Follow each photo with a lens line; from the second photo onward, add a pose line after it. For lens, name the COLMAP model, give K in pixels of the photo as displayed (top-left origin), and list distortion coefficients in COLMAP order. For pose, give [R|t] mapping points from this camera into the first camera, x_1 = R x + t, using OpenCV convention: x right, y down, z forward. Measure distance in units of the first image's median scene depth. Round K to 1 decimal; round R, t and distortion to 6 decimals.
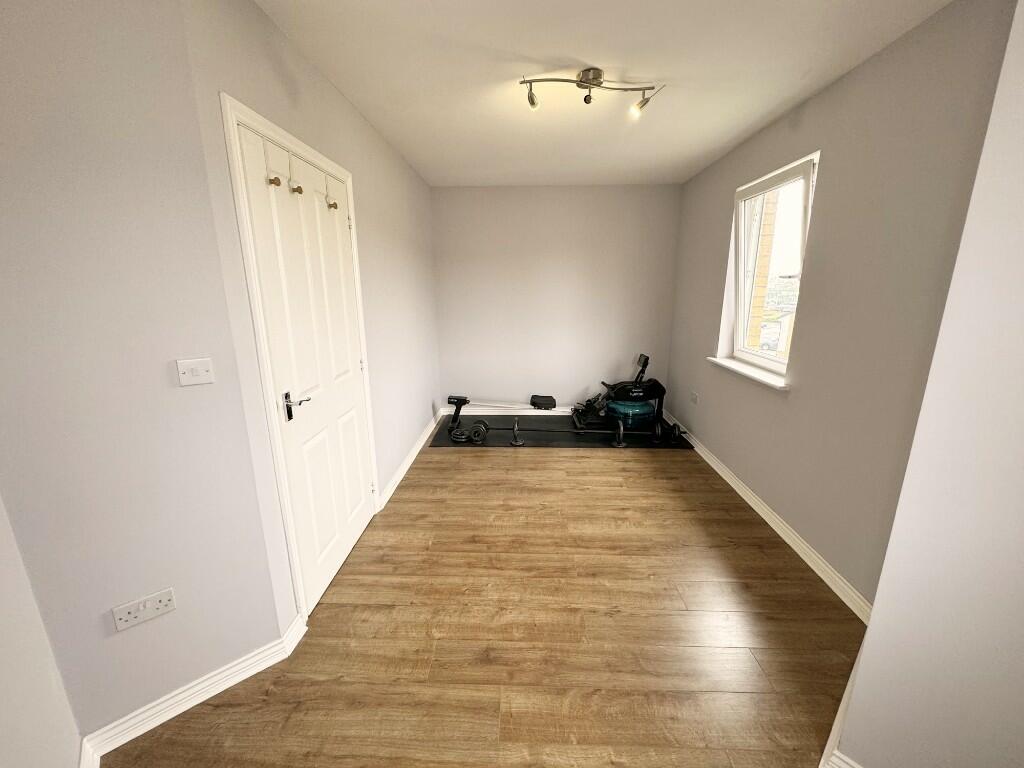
lens RADIAL K [[406.9, 0, 510.1], [0, 406.9, 383.2], [0, 0, 1]] dist [-0.002653, 0.000220]
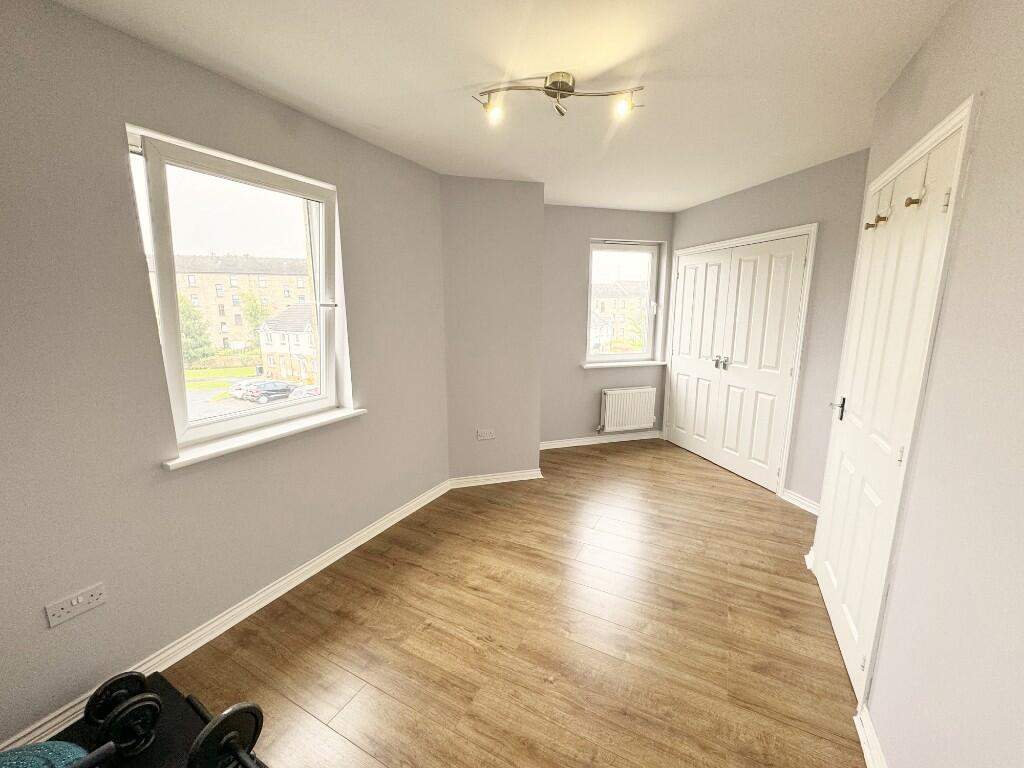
lens RADIAL K [[406.9, 0, 508.8], [0, 406.9, 382.6], [0, 0, 1]] dist [-0.002653, 0.000220]
pose [[-0.898576, -0.073520, 0.432615, -0.106298], [0.109136, 0.917447, 0.382597, -0.394145], [-0.425030, 0.391006, -0.816372, 1.583374]]
